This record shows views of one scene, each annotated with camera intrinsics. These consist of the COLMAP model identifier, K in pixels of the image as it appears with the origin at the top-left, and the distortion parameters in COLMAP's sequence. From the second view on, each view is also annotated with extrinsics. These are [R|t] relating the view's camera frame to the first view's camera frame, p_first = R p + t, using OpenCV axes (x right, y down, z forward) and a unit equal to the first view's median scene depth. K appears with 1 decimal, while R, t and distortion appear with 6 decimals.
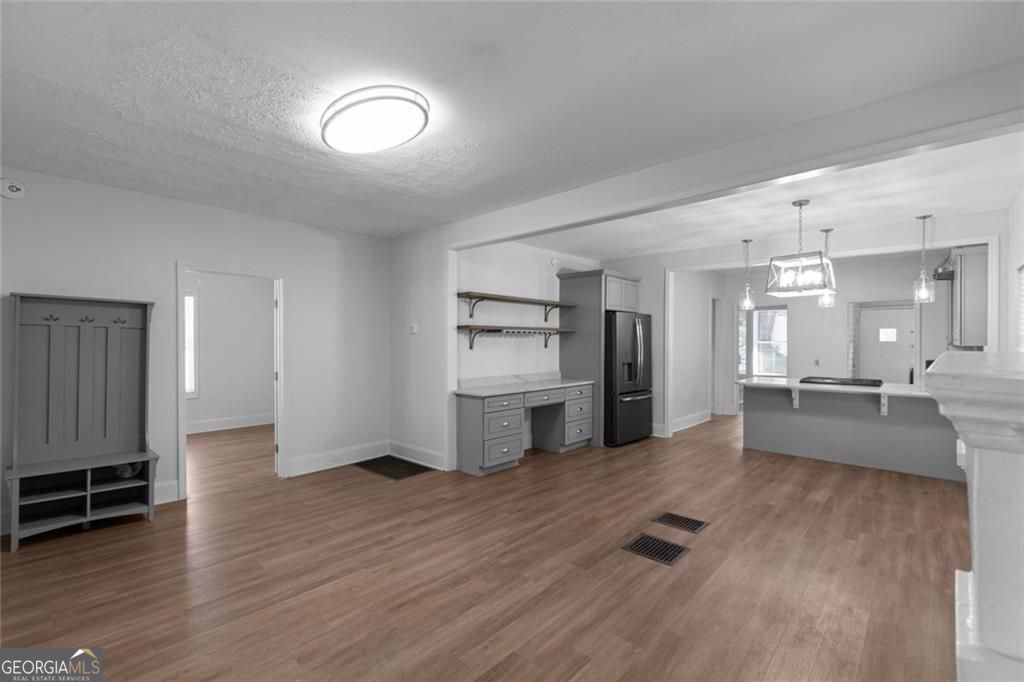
lens RADIAL K [[450.6, 0, 514.7], [0, 450.6, 346.2], [0, 0, 1]] dist [0.000126, 0.001925]
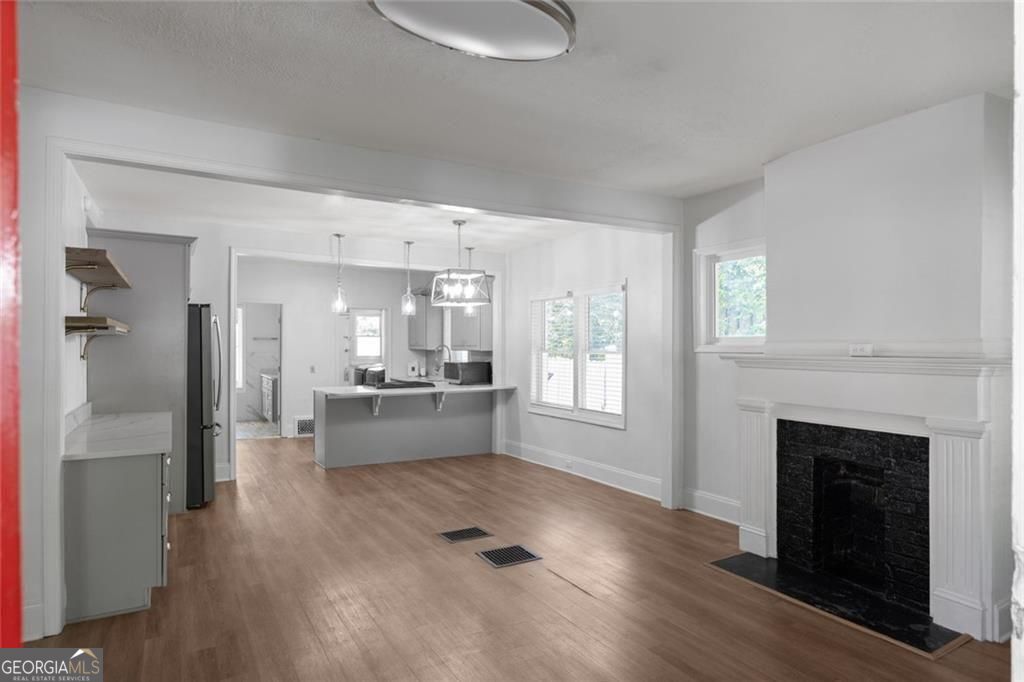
lens RADIAL K [[583.3, 0, 520.3], [0, 583.3, 347.5], [0, 0, 1]] dist [-0.022529, 0.001000]
pose [[0.285520, -0.001754, 0.958371, -0.548455], [0.007378, 0.999973, -0.000368, -0.008262], [-0.958344, 0.007176, 0.285525, 0.361858]]
